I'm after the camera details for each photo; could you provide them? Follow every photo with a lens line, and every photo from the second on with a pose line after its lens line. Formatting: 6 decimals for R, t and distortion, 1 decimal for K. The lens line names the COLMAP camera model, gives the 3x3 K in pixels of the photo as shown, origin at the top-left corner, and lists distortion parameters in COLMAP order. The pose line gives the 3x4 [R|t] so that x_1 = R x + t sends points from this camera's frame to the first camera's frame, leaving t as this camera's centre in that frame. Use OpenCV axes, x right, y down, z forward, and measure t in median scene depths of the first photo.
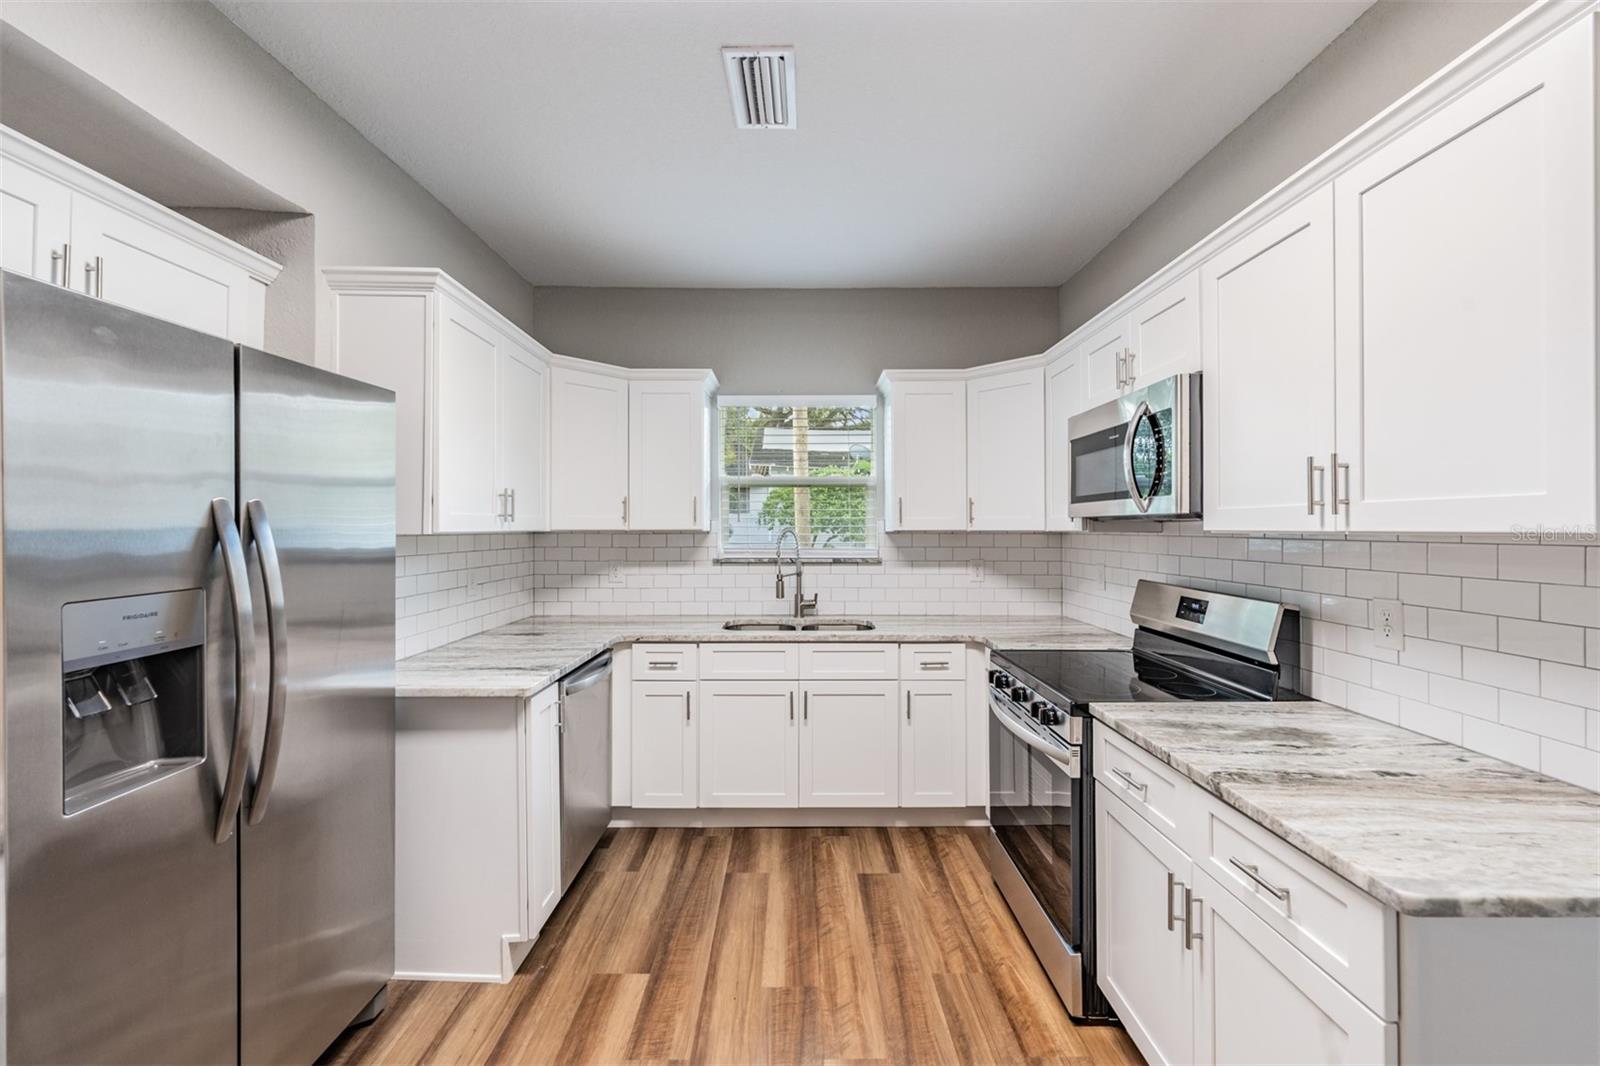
lens RADIAL K [[647.1, 0, 801.0], [0, 647.1, 523.6], [0, 0, 1]] dist [-0.002128, -0.000087]
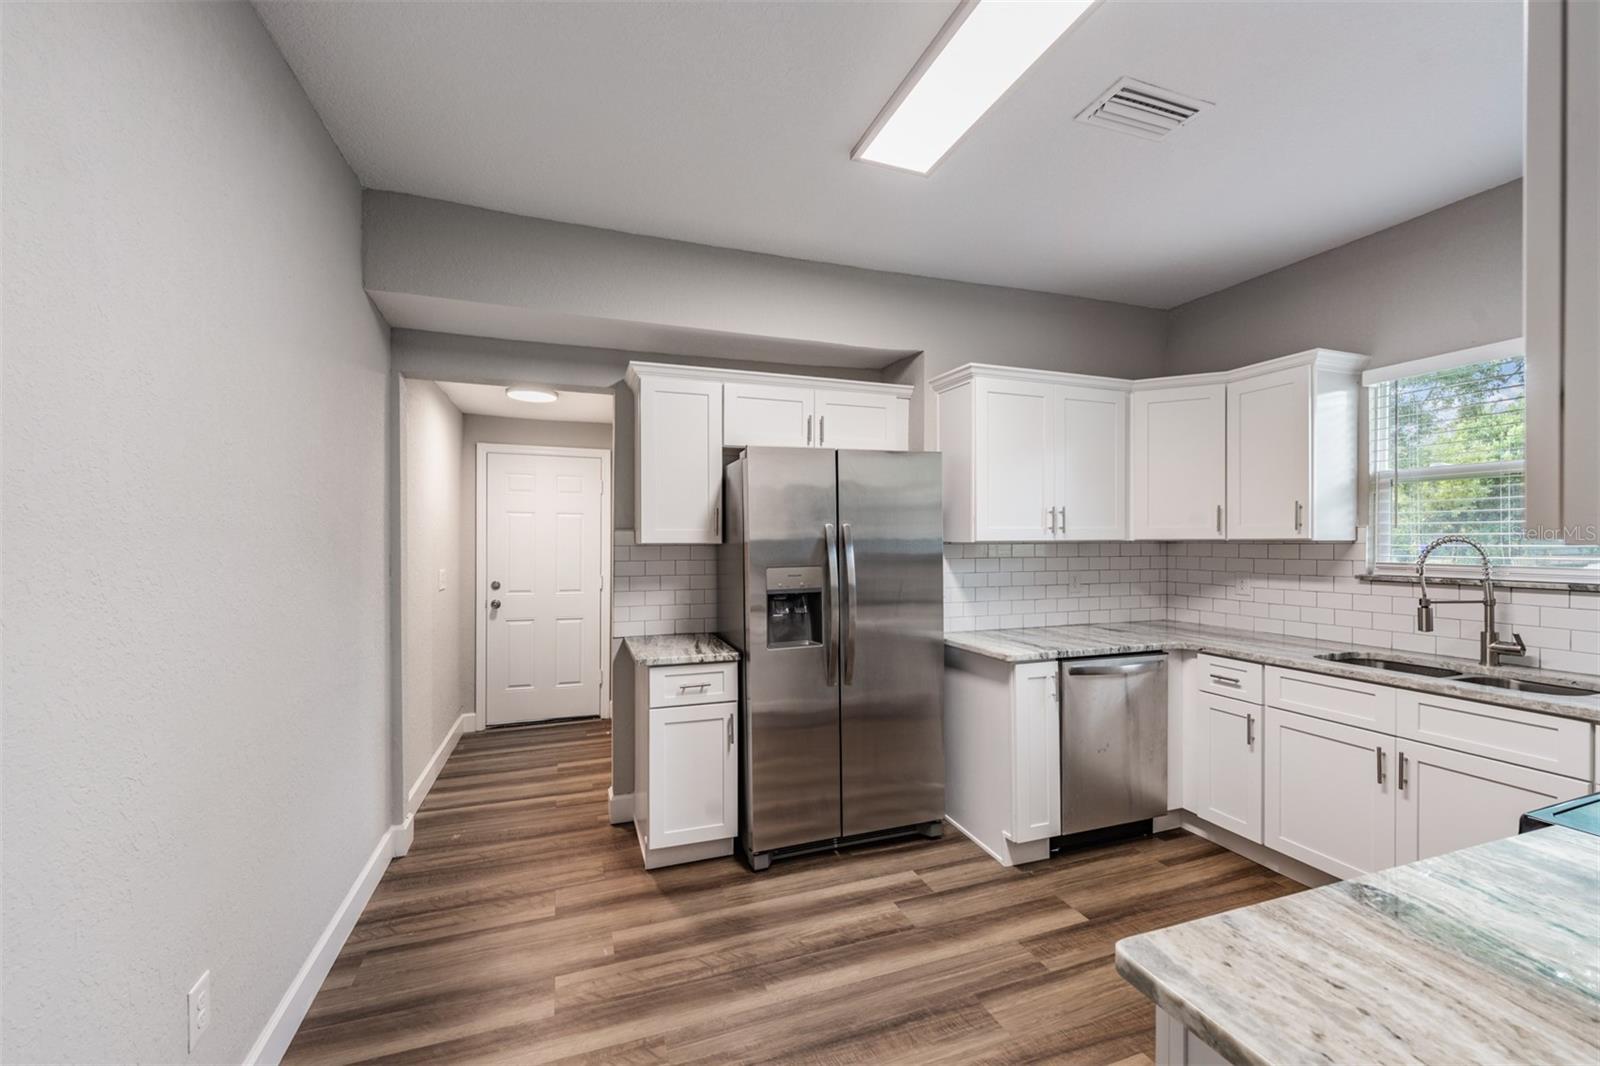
lens RADIAL K [[647.1, 0, 798.3], [0, 647.1, 543.8], [0, 0, 1]] dist [-0.002128, -0.000087]
pose [[0.333220, 0.004281, -0.942839, 0.567365], [0.009087, 0.999929, 0.007752, 0.003891], [0.942805, -0.011150, 0.333157, 0.103497]]
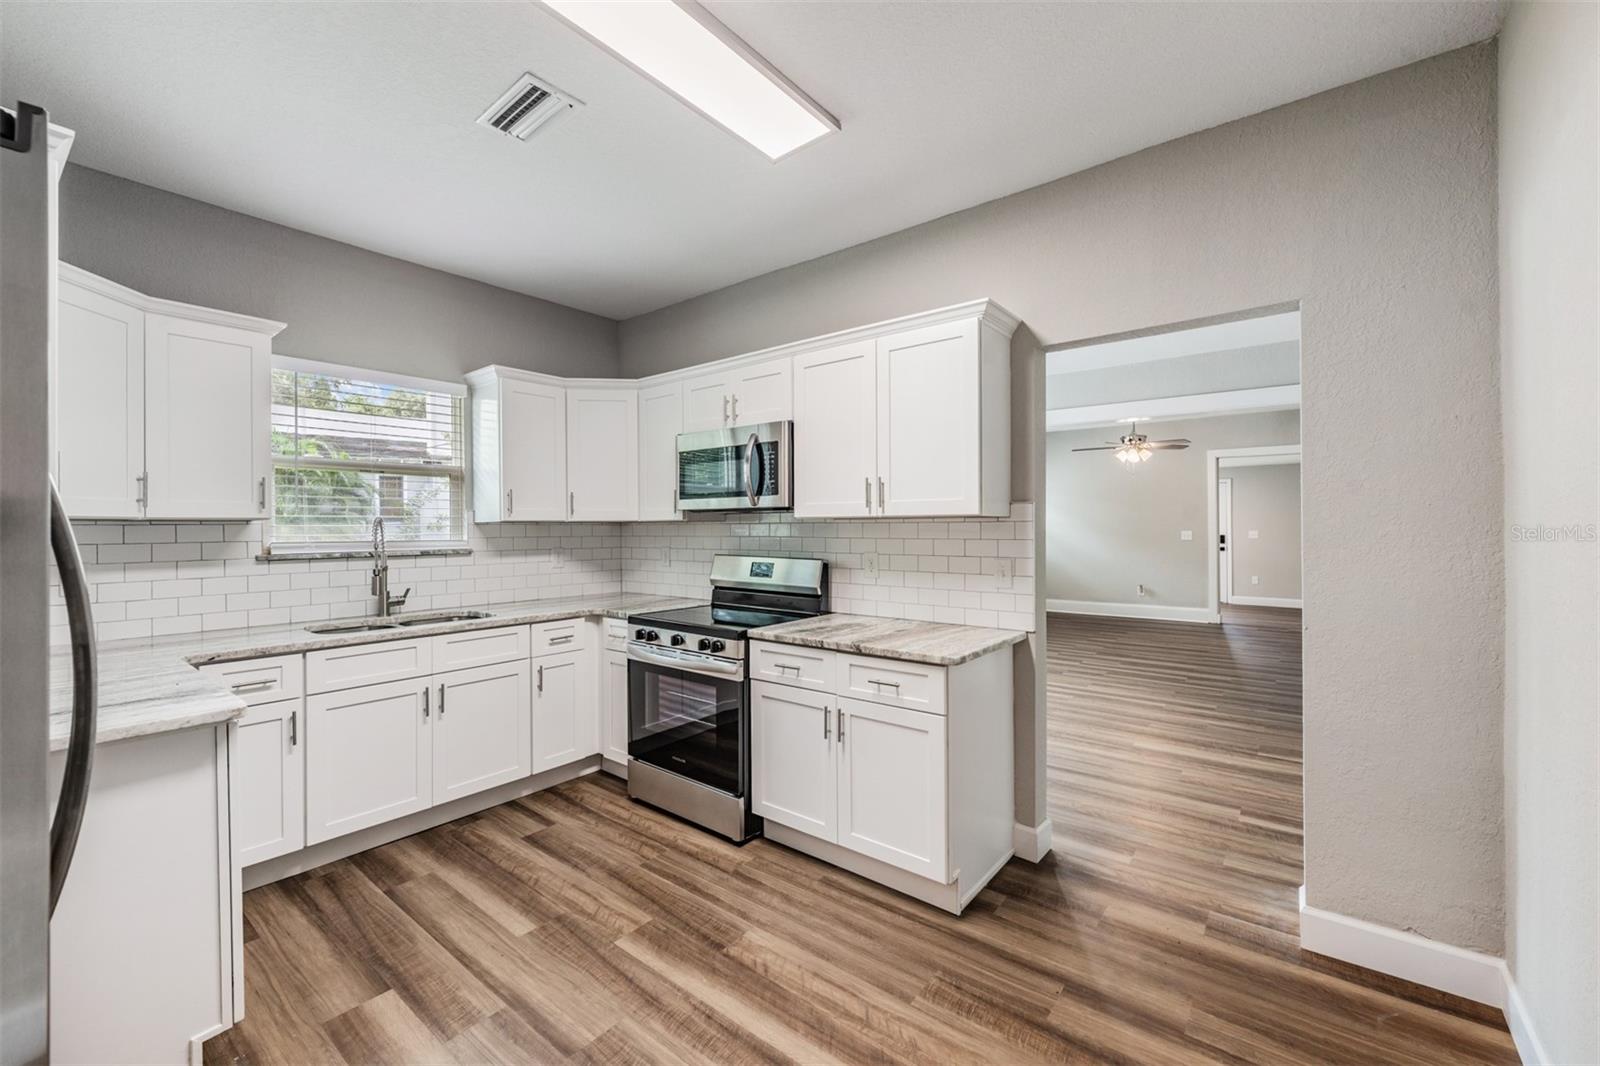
lens RADIAL K [[647.1, 0, 798.7], [0, 647.1, 525.4], [0, 0, 1]] dist [-0.002128, -0.000087]
pose [[0.626314, -0.000456, 0.779571, -0.490209], [-0.001161, 0.999998, 0.001518, 0.021085], [-0.779570, -0.001856, 0.626312, -0.032908]]
